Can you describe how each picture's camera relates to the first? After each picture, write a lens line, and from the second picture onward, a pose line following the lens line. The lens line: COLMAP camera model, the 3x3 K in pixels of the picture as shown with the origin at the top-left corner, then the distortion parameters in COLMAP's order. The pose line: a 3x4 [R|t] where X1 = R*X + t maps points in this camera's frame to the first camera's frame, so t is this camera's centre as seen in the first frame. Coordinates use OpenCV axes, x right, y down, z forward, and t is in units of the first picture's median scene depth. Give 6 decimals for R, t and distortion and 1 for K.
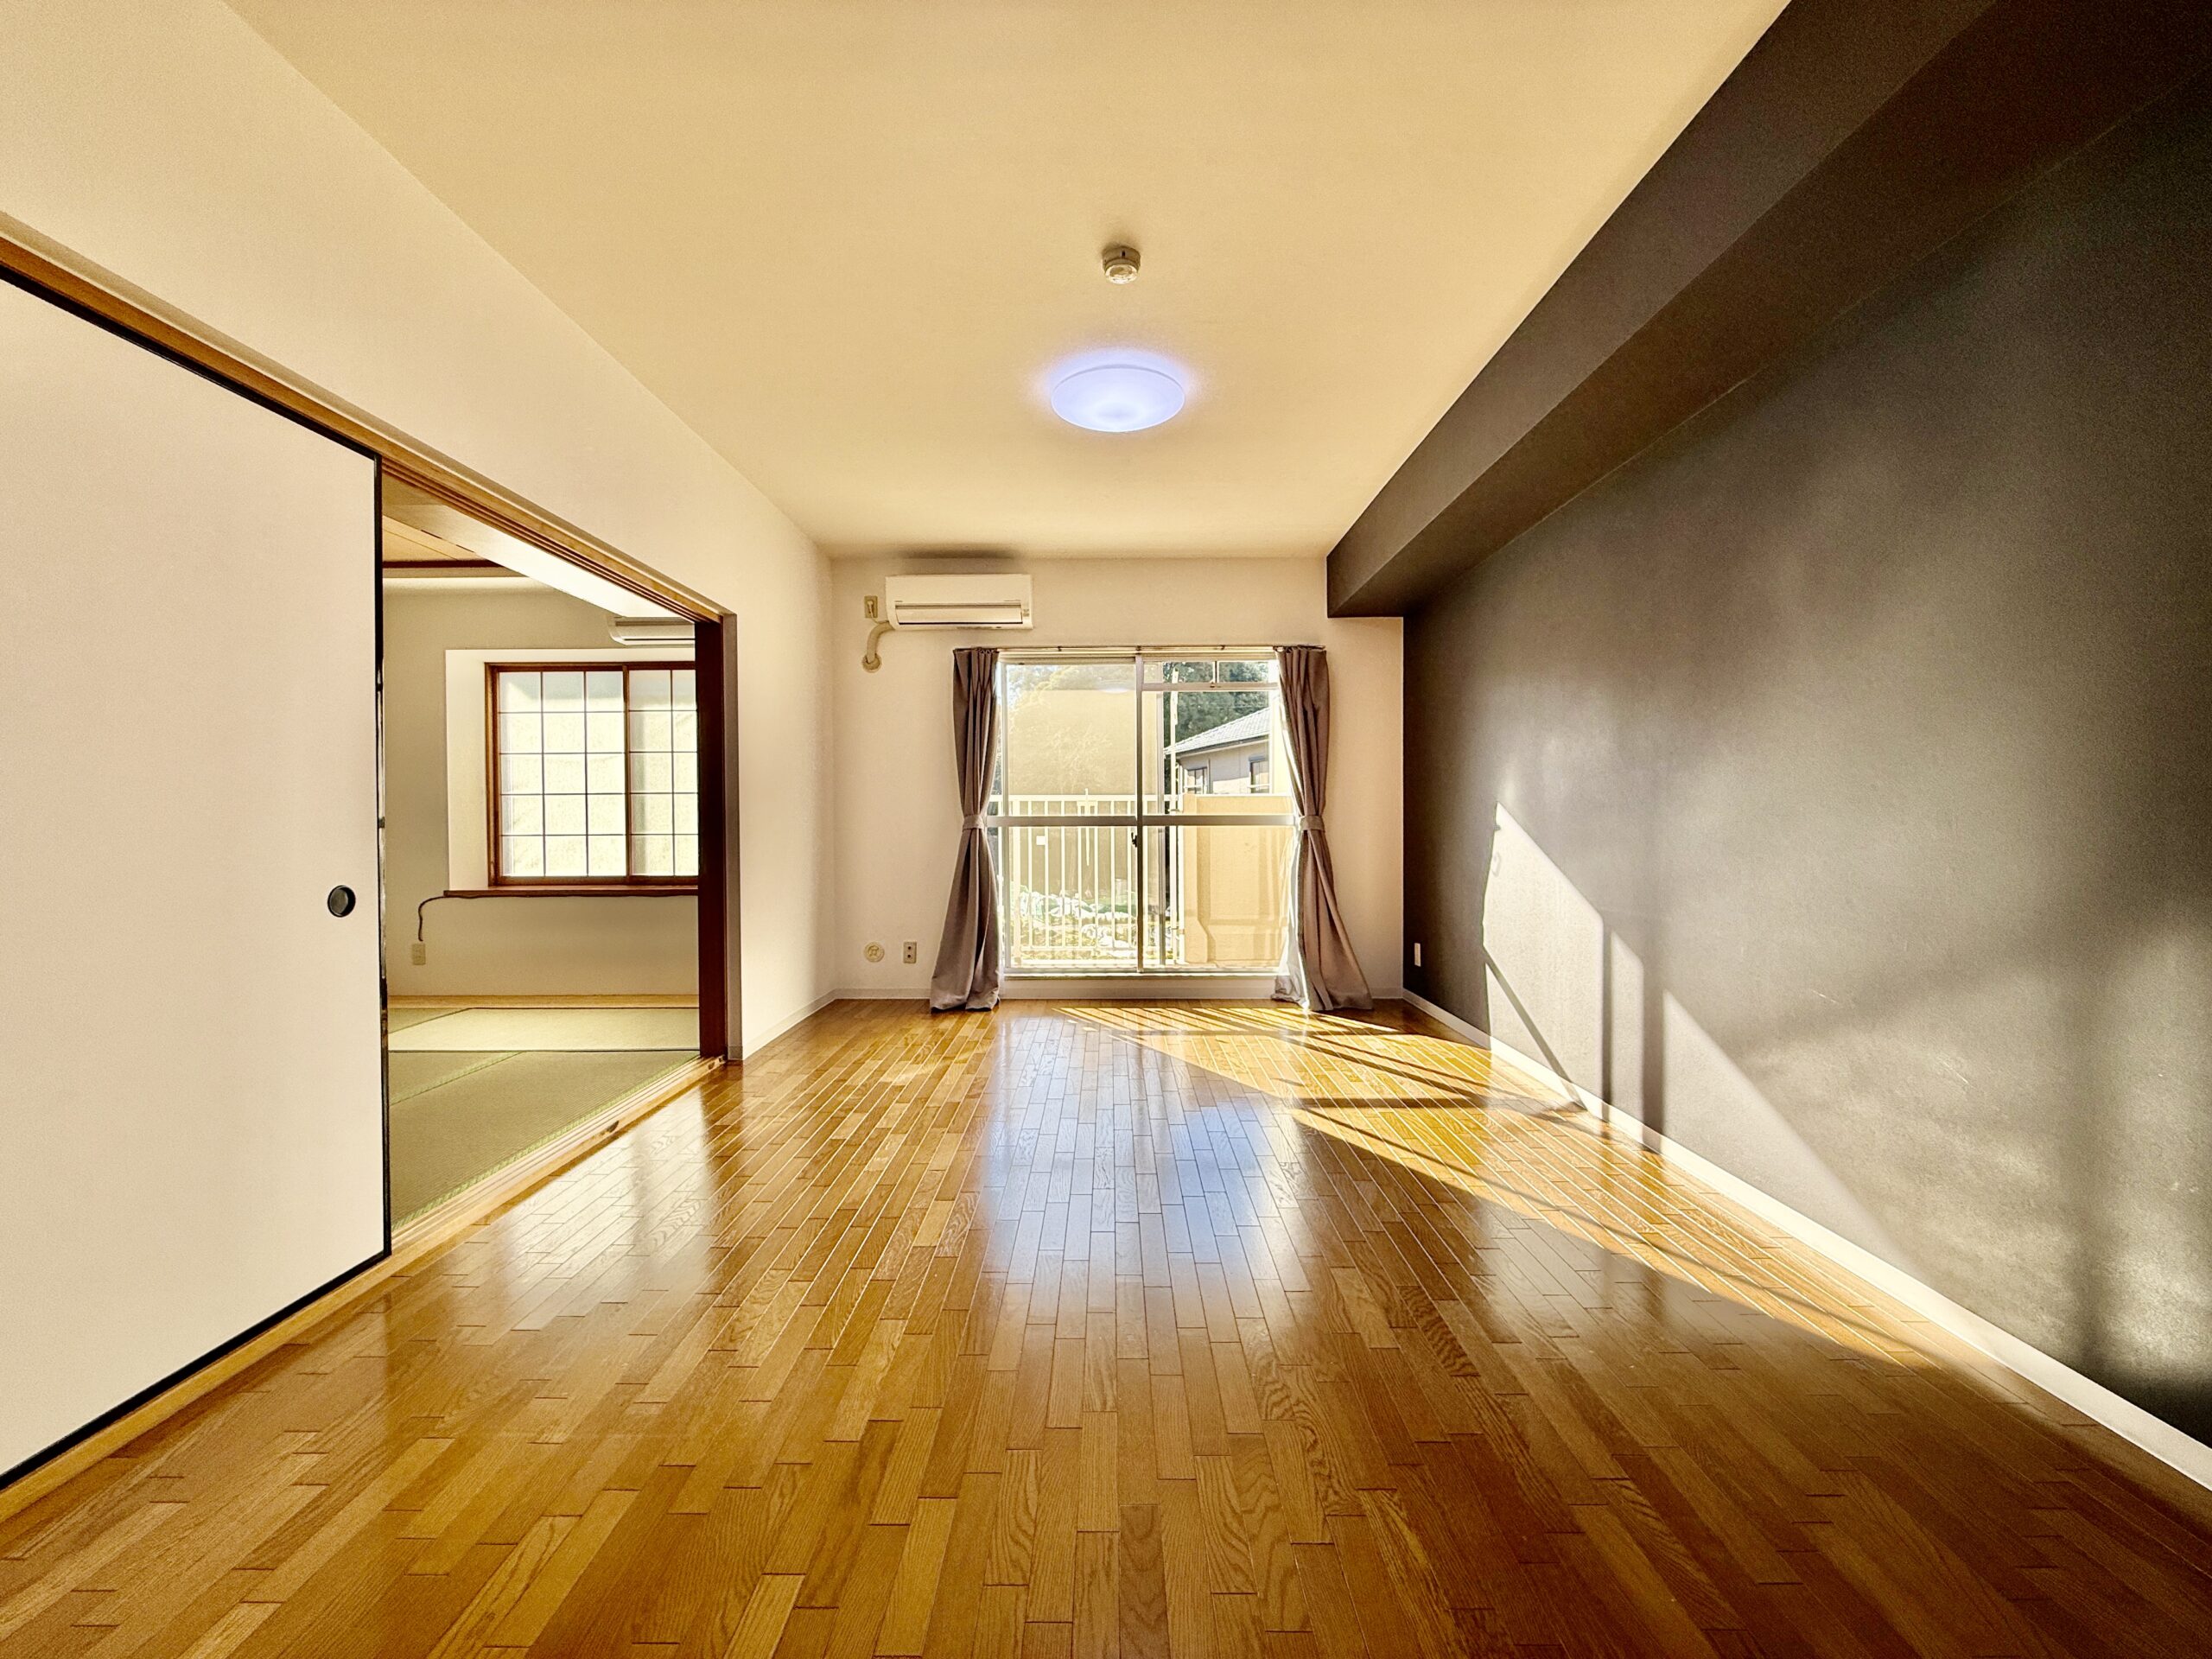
lens RADIAL K [[881.3, 0, 1103.8], [0, 881.3, 831.0], [0, 0, 1]] dist [-0.000254, 0.000346]
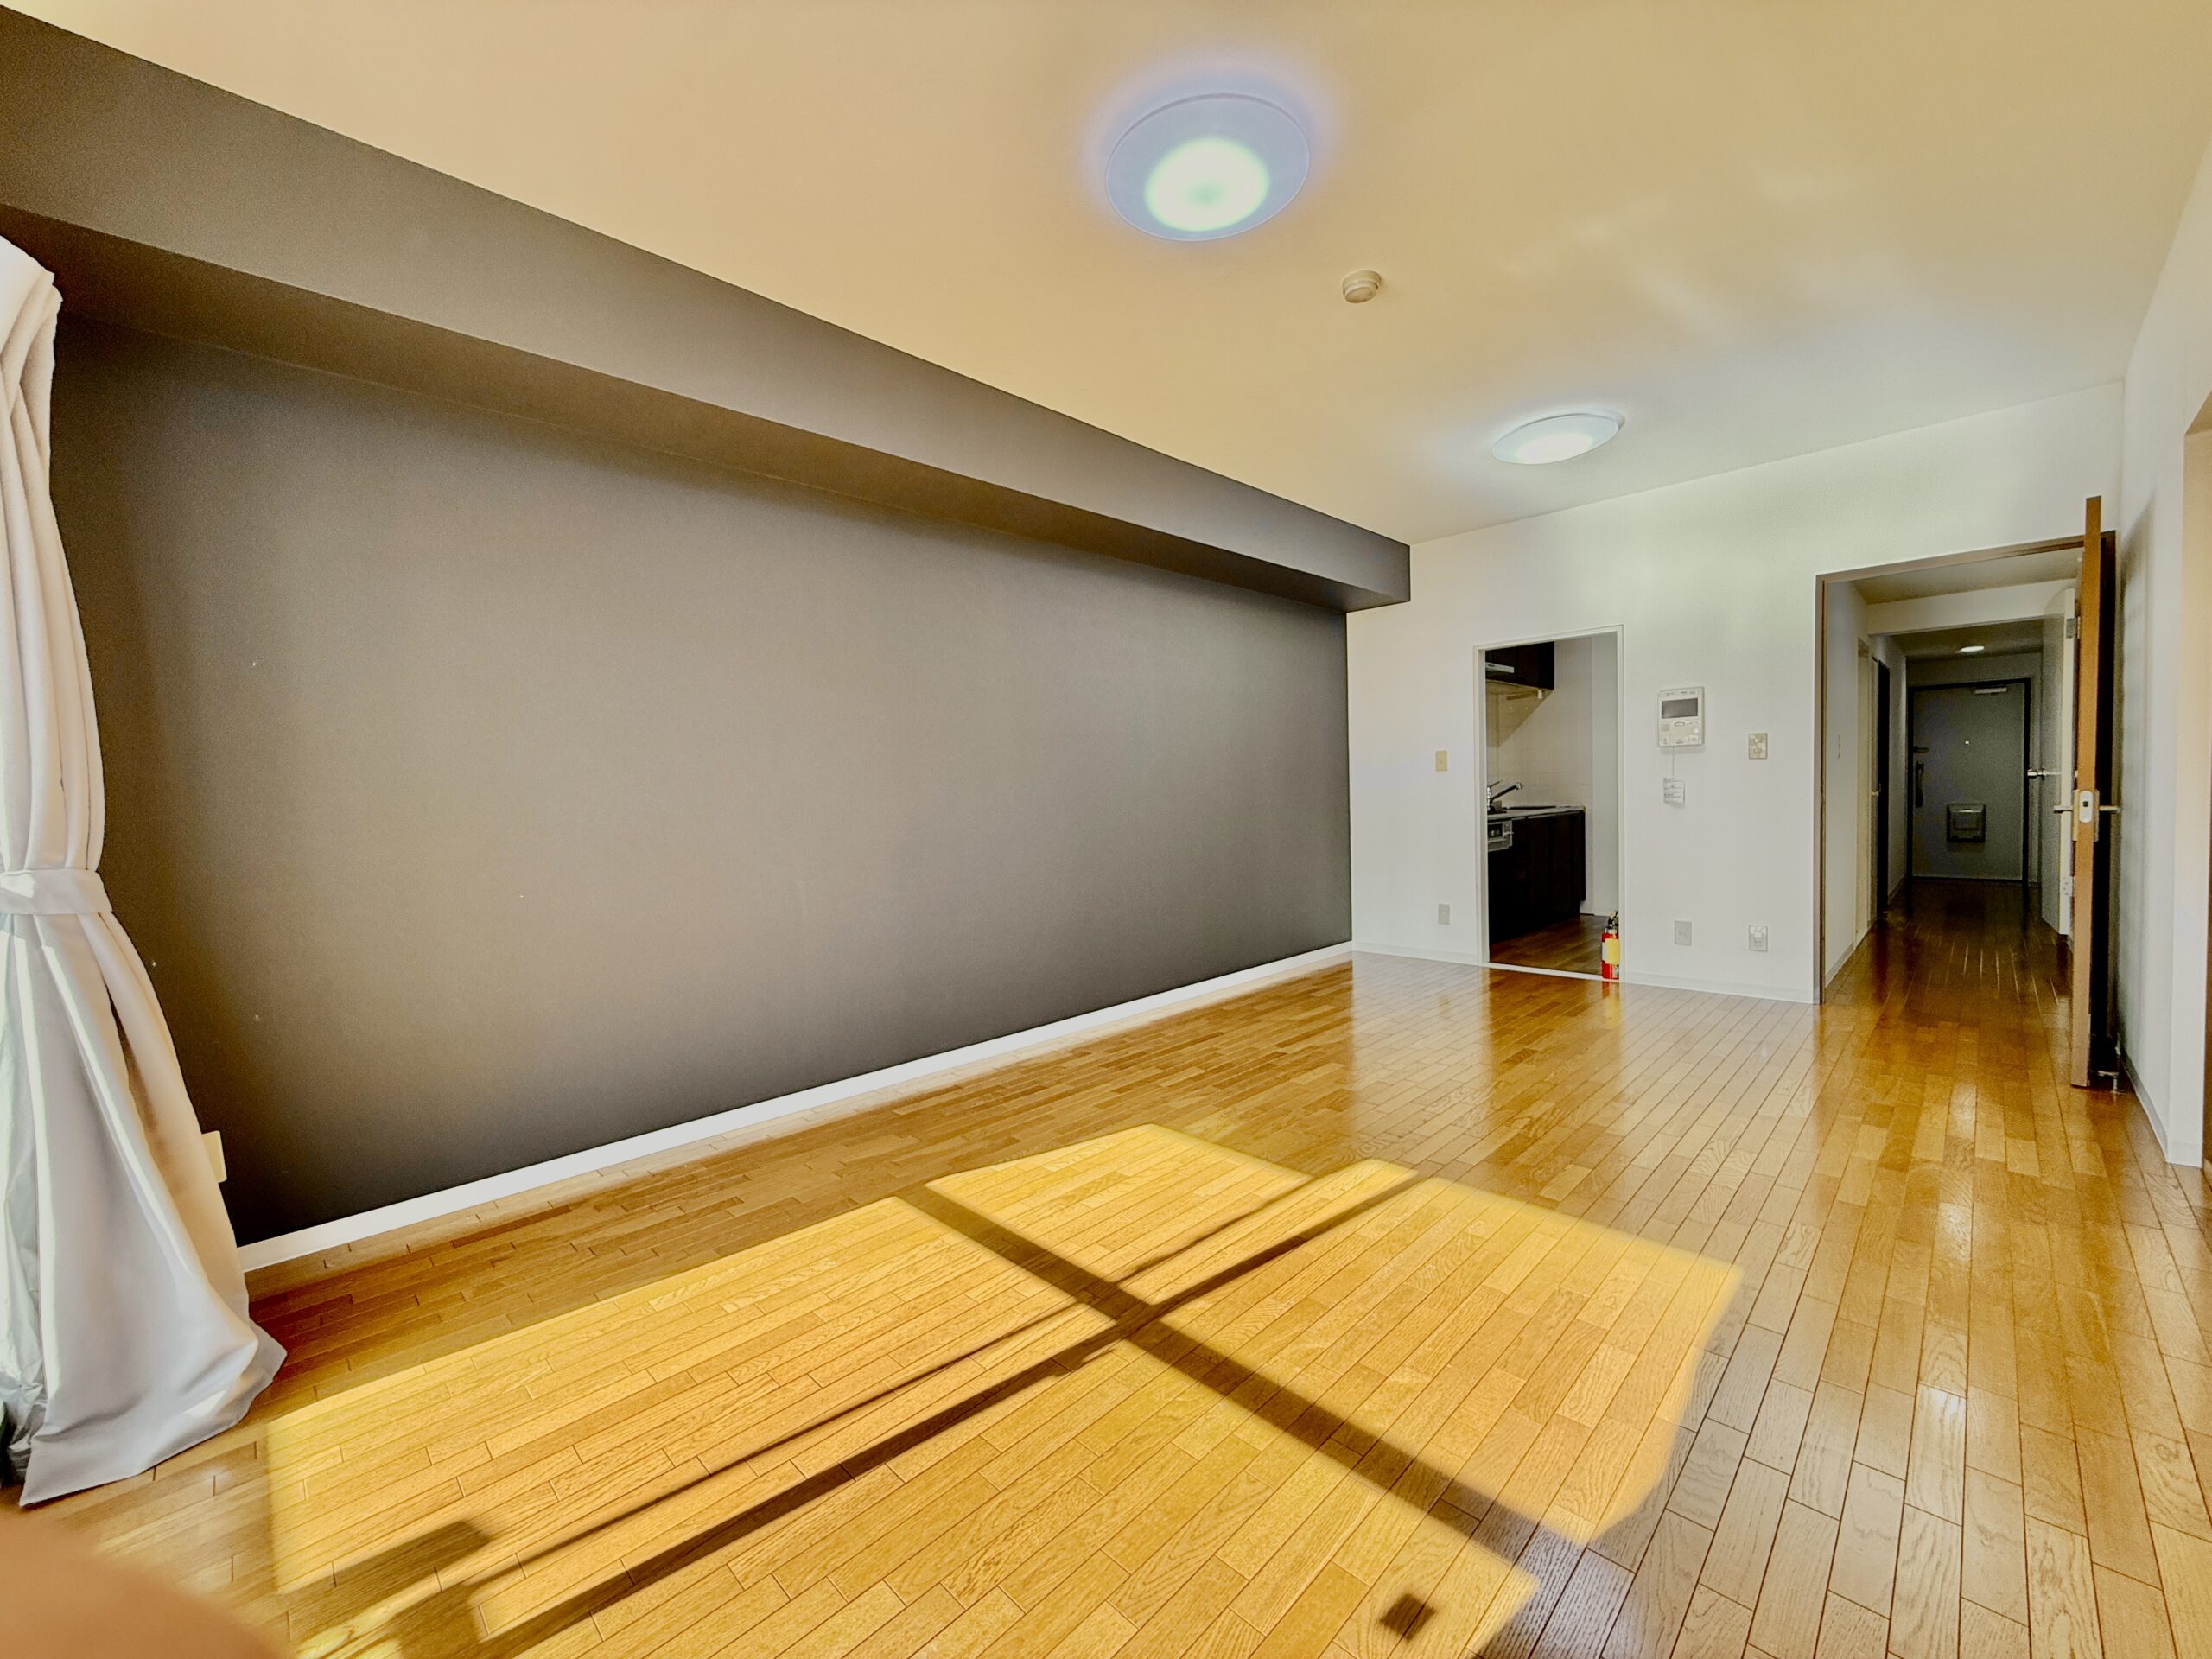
lens RADIAL K [[881.3, 0, 1097.8], [0, 881.3, 836.4], [0, 0, 1]] dist [-0.000254, 0.000346]
pose [[-0.712114, -0.007831, 0.702020, -0.259995], [0.042029, 0.997669, 0.053763, -0.021056], [-0.700805, 0.067791, -0.710125, 1.045529]]
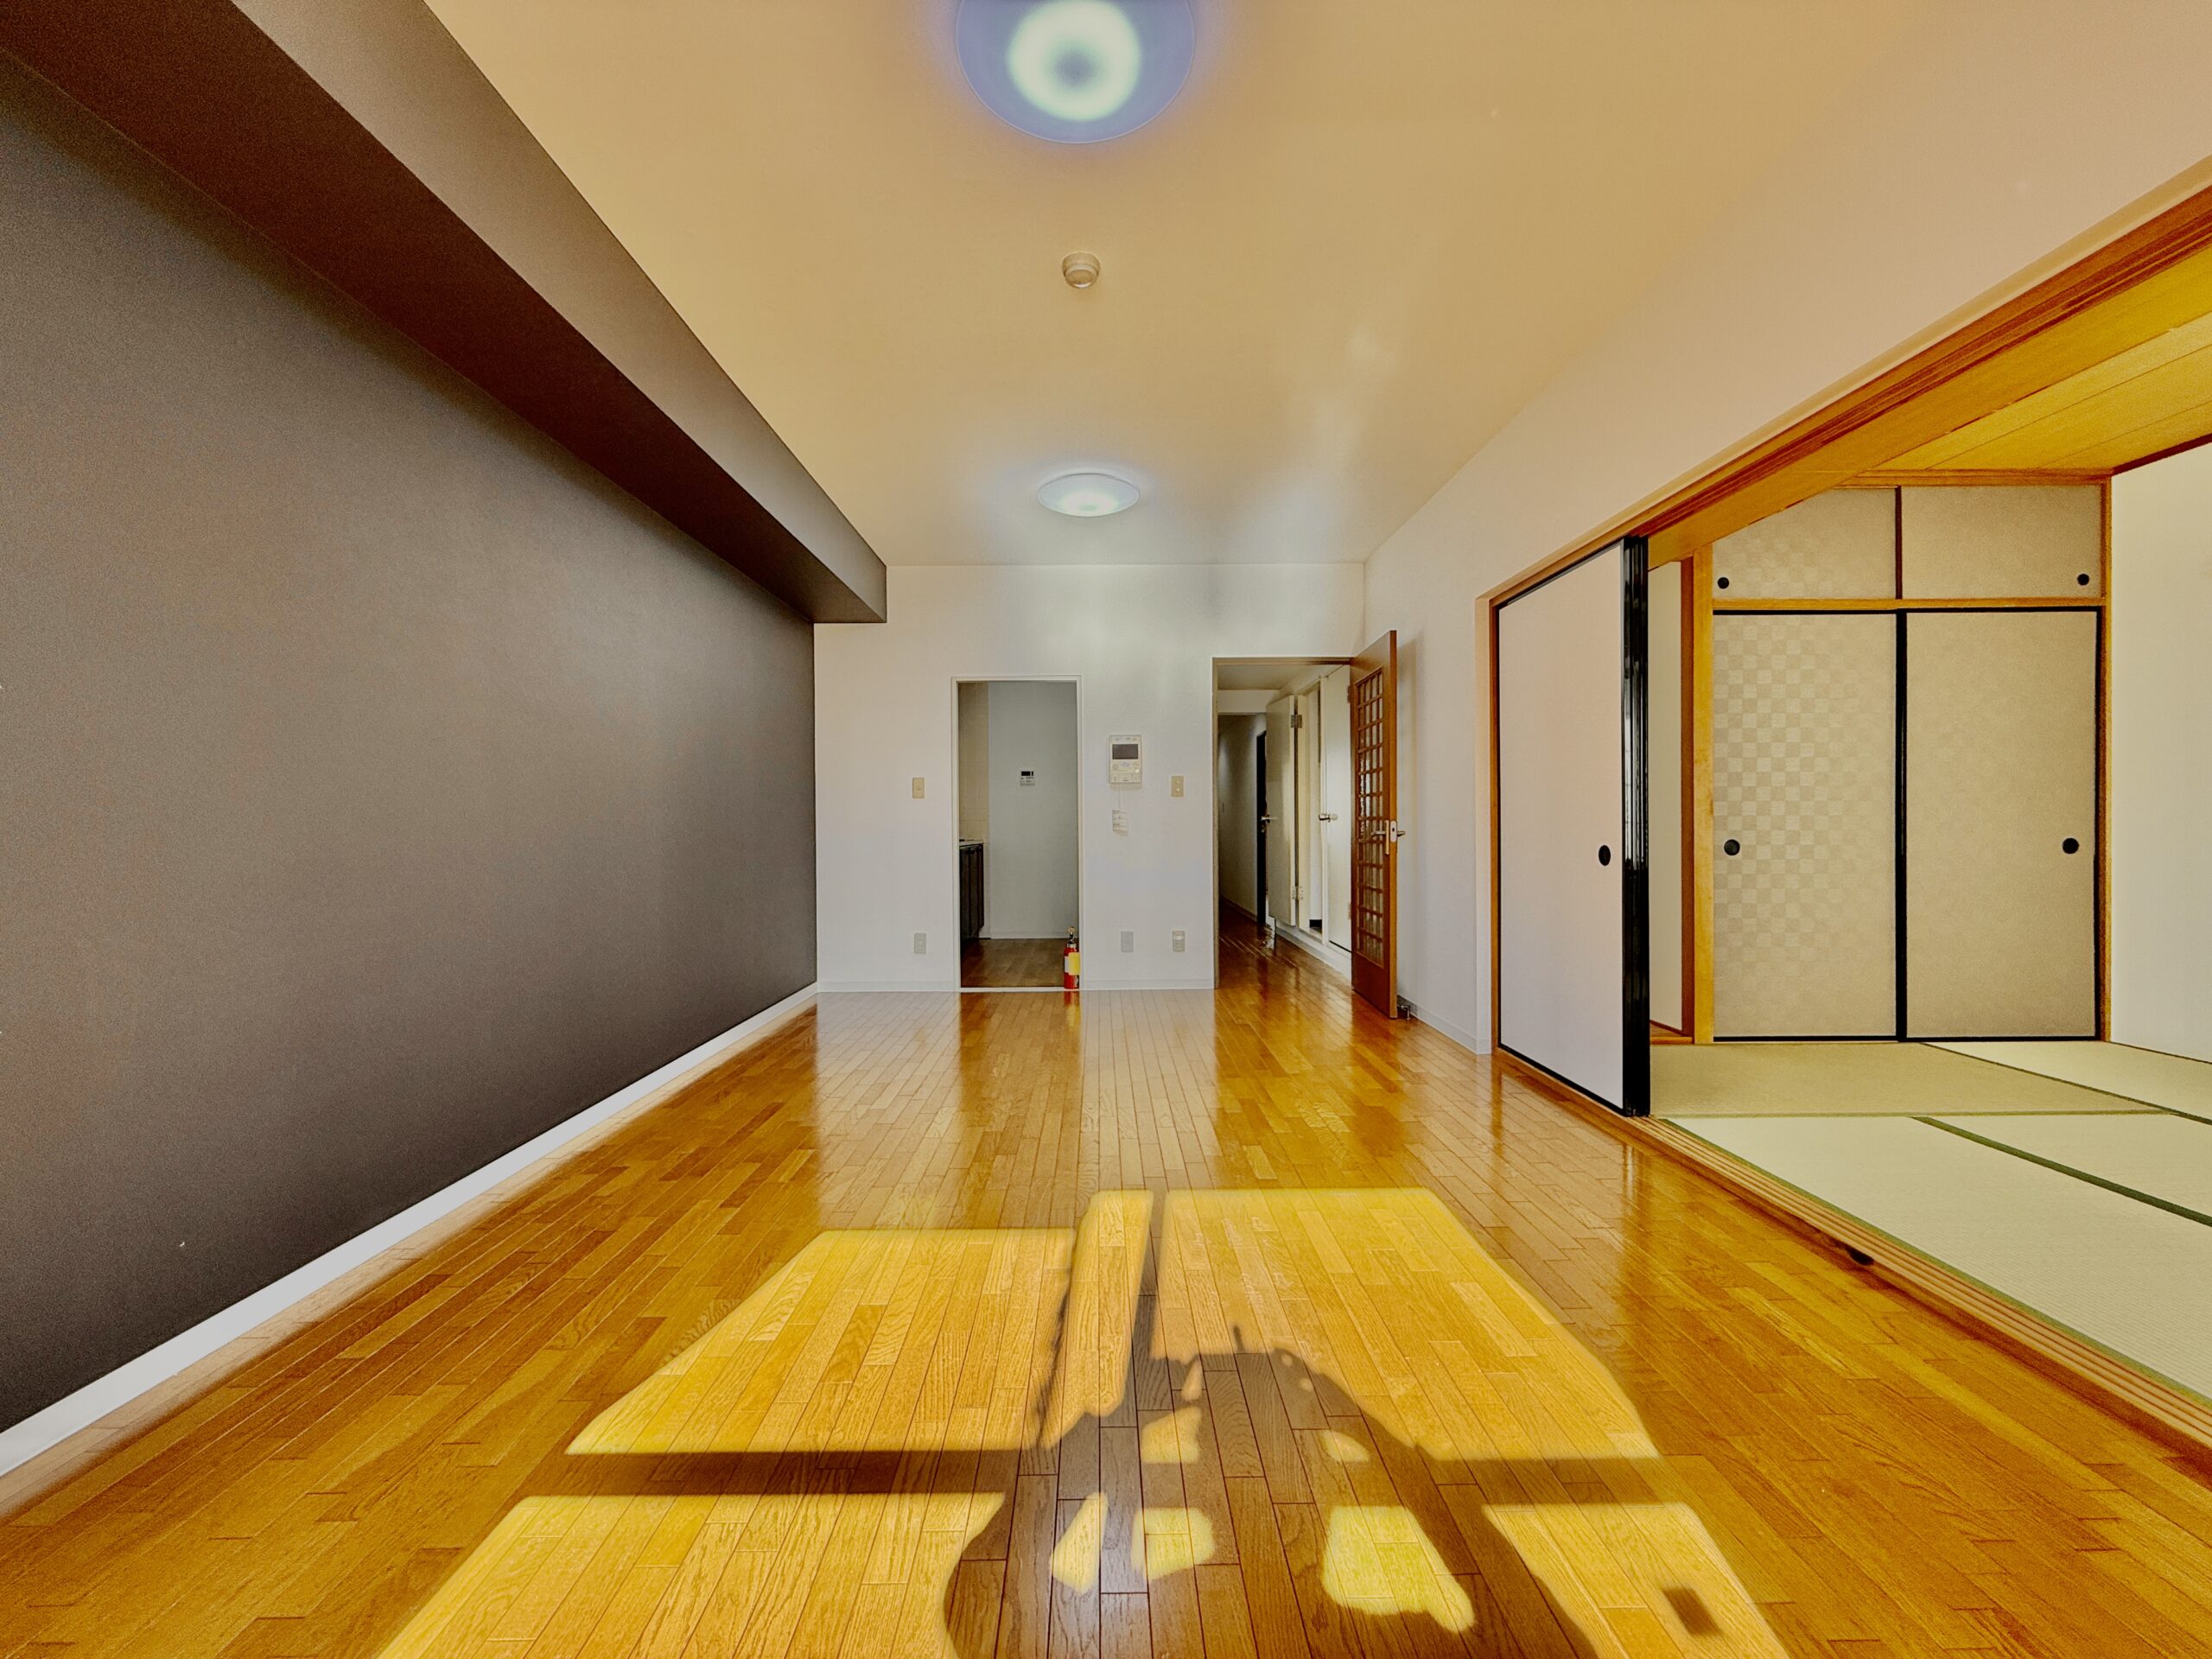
lens RADIAL K [[881.3, 0, 1107.4], [0, 881.3, 832.8], [0, 0, 1]] dist [-0.000254, 0.000346]
pose [[-0.999763, 0.011430, -0.018506, 0.009967], [0.011052, 0.999731, 0.020373, -0.000694], [0.018734, 0.020164, -0.999621, 1.052648]]
